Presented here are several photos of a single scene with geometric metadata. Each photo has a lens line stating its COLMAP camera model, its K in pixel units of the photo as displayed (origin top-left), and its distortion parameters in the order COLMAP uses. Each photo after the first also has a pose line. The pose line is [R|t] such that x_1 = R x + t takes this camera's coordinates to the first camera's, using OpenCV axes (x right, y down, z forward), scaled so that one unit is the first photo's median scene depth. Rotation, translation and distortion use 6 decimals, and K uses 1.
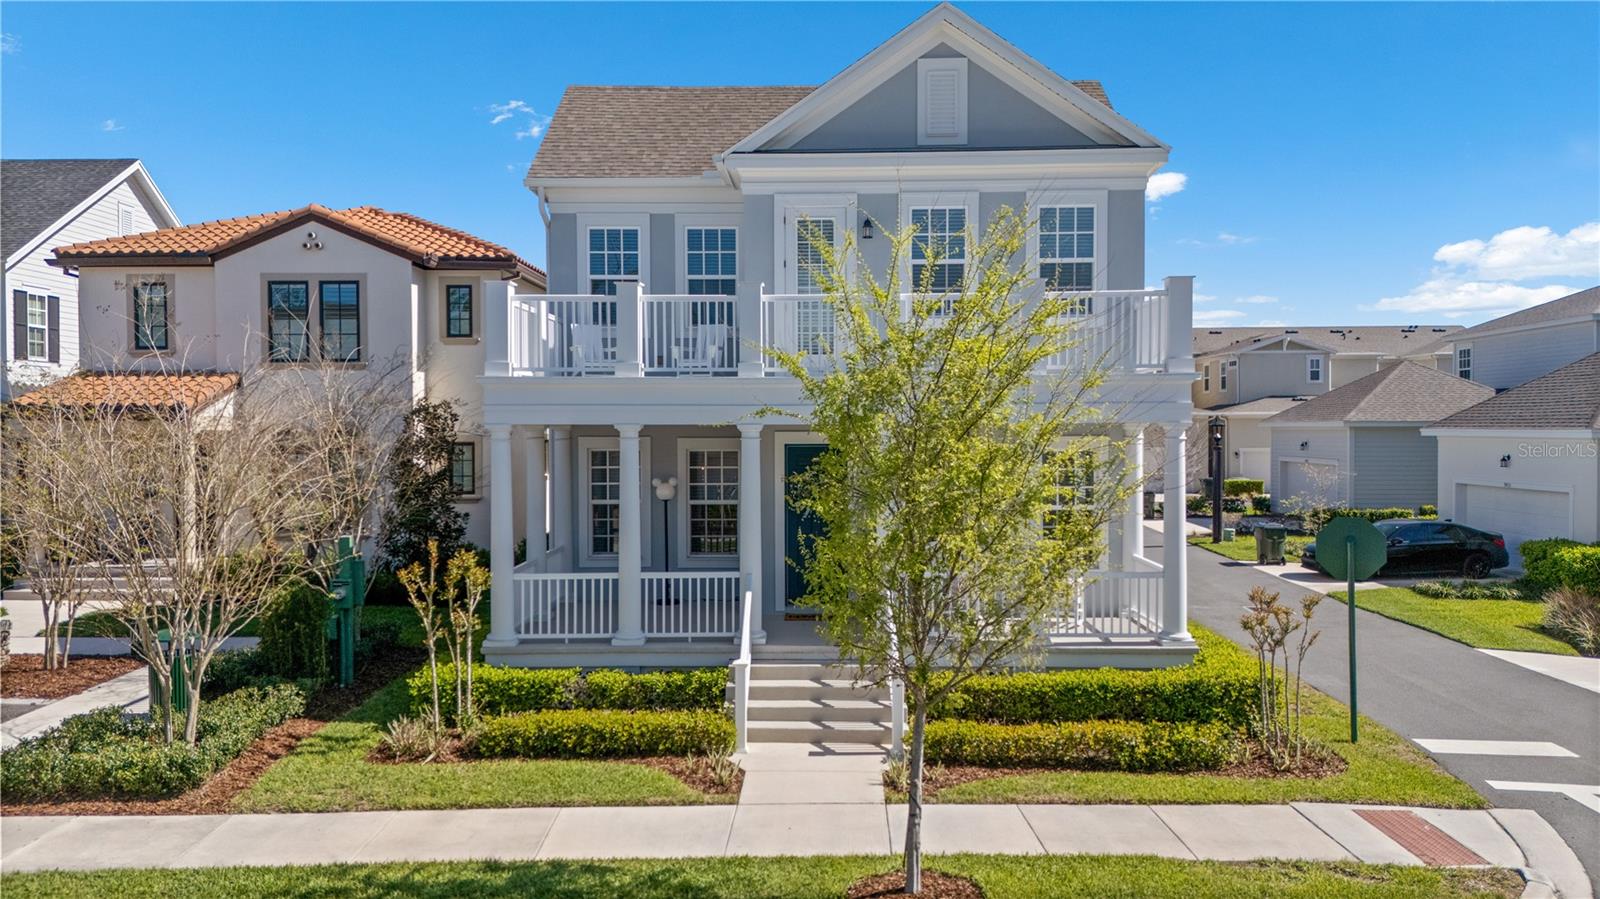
lens RADIAL K [[1173.6, 0, 800.0], [0, 1173.6, 449.5], [0, 0, 1]] dist [0.078429, -0.081238]
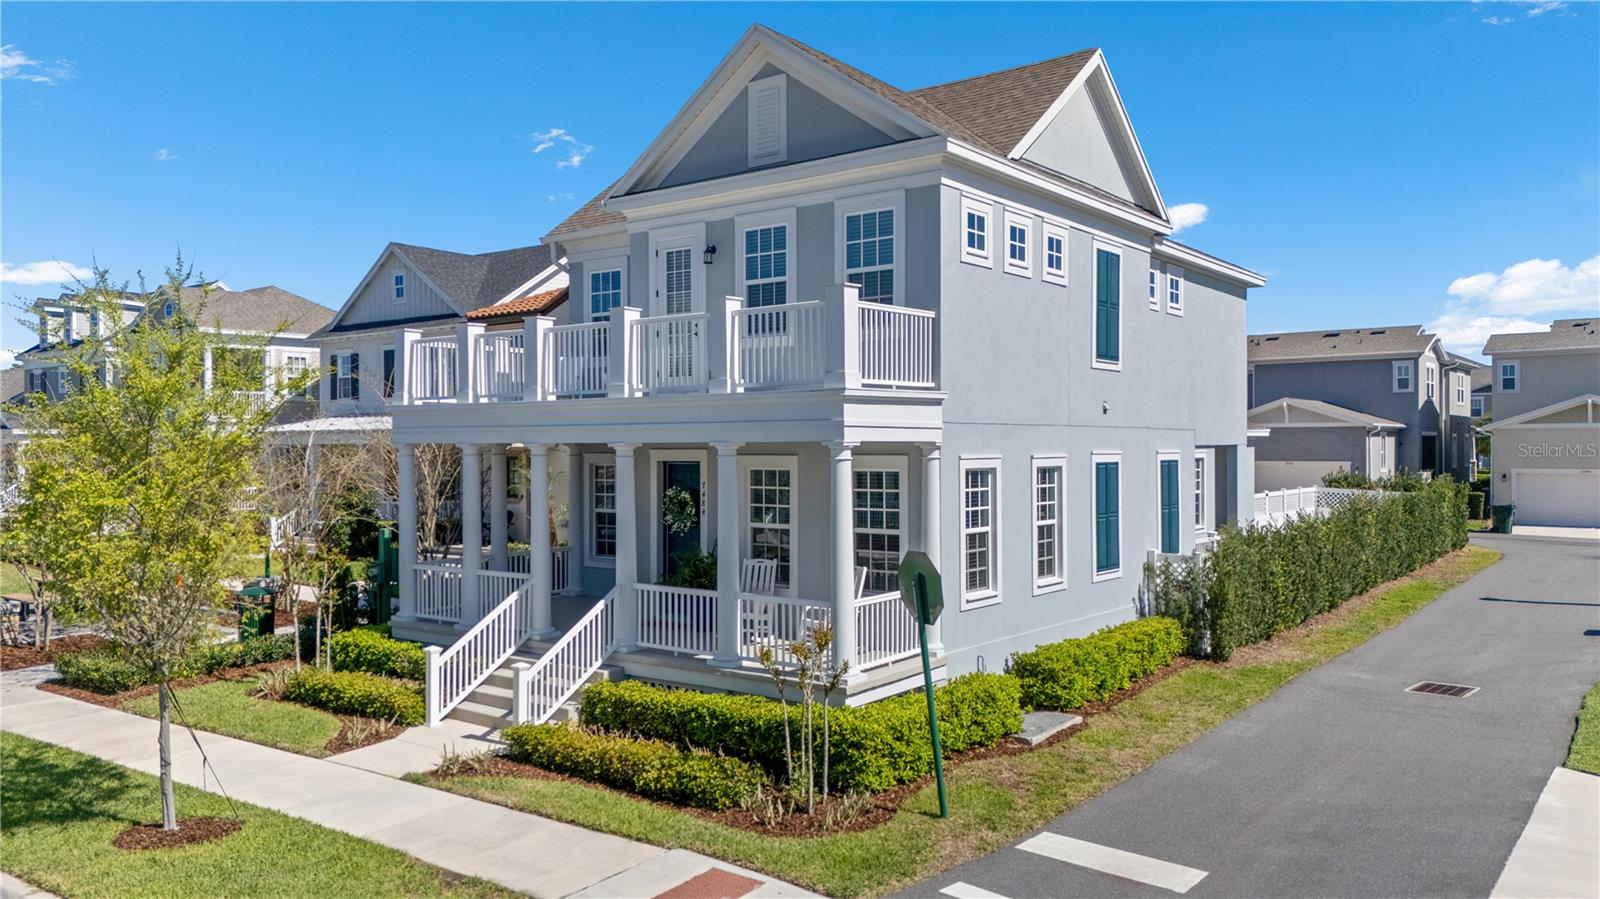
lens RADIAL K [[1173.6, 0, 800.0], [0, 1173.6, 449.5], [0, 0, 1]] dist [0.078429, -0.081238]
pose [[0.804451, 0.004306, -0.594003, 0.738191], [-0.012755, 0.999868, -0.010025, -0.006378], [0.593881, 0.015641, 0.804401, 0.216066]]
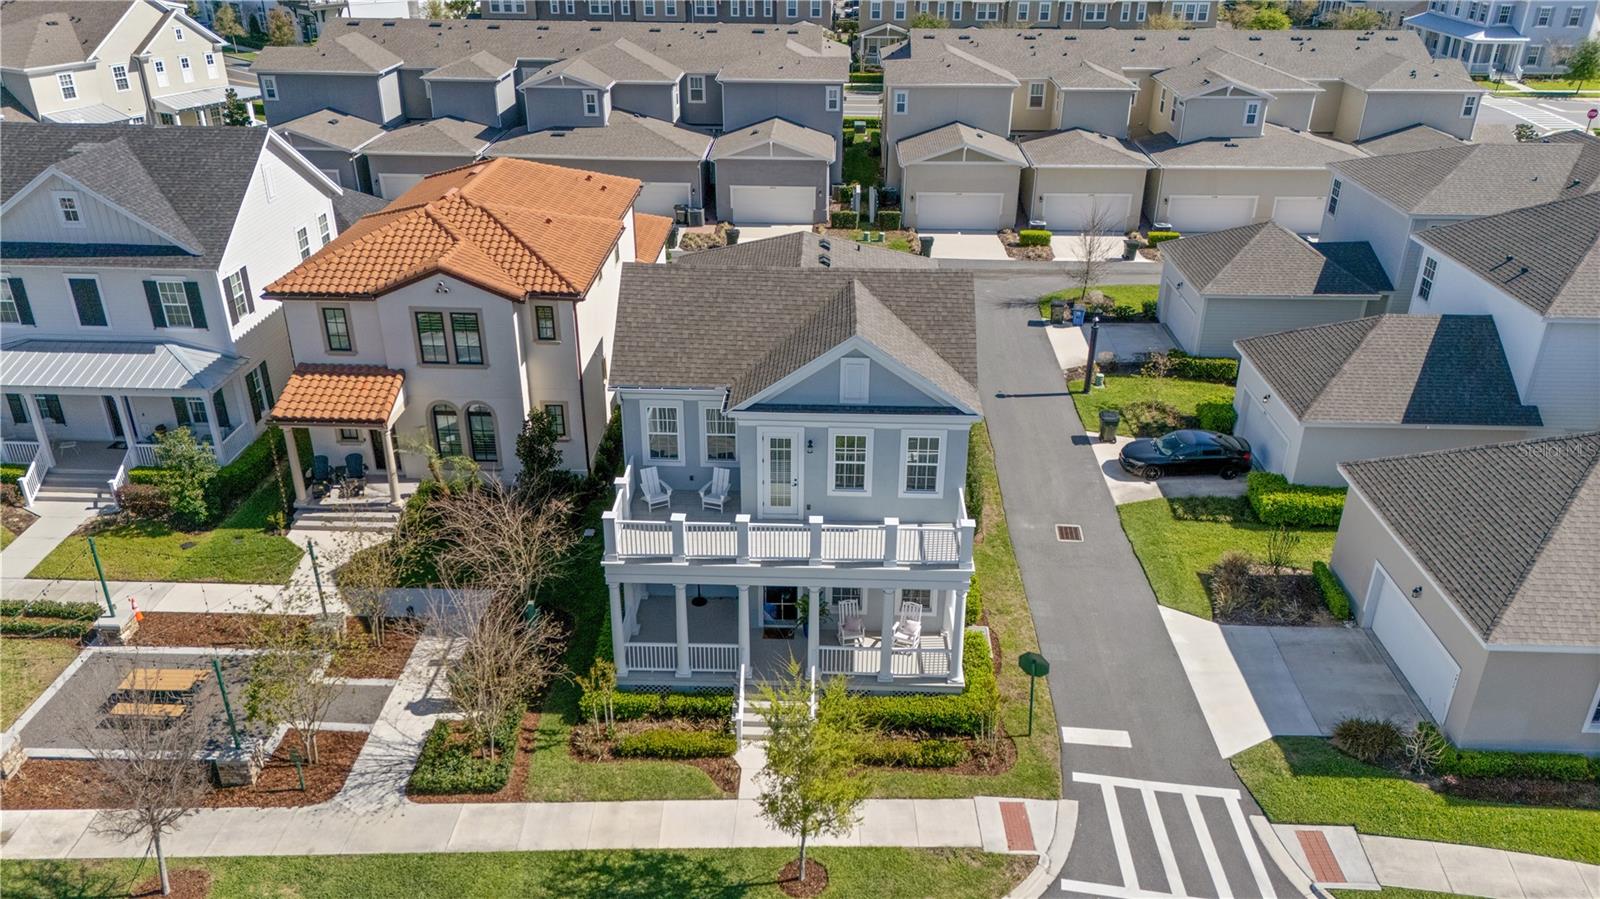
lens RADIAL K [[1173.6, 0, 800.0], [0, 1173.6, 449.5], [0, 0, 1]] dist [0.078429, -0.081238]
pose [[0.999909, 0.012929, -0.003751, 0.048964], [-0.010088, 0.904138, 0.427121, -0.926579], [0.008914, -0.427044, 0.904187, -0.573558]]
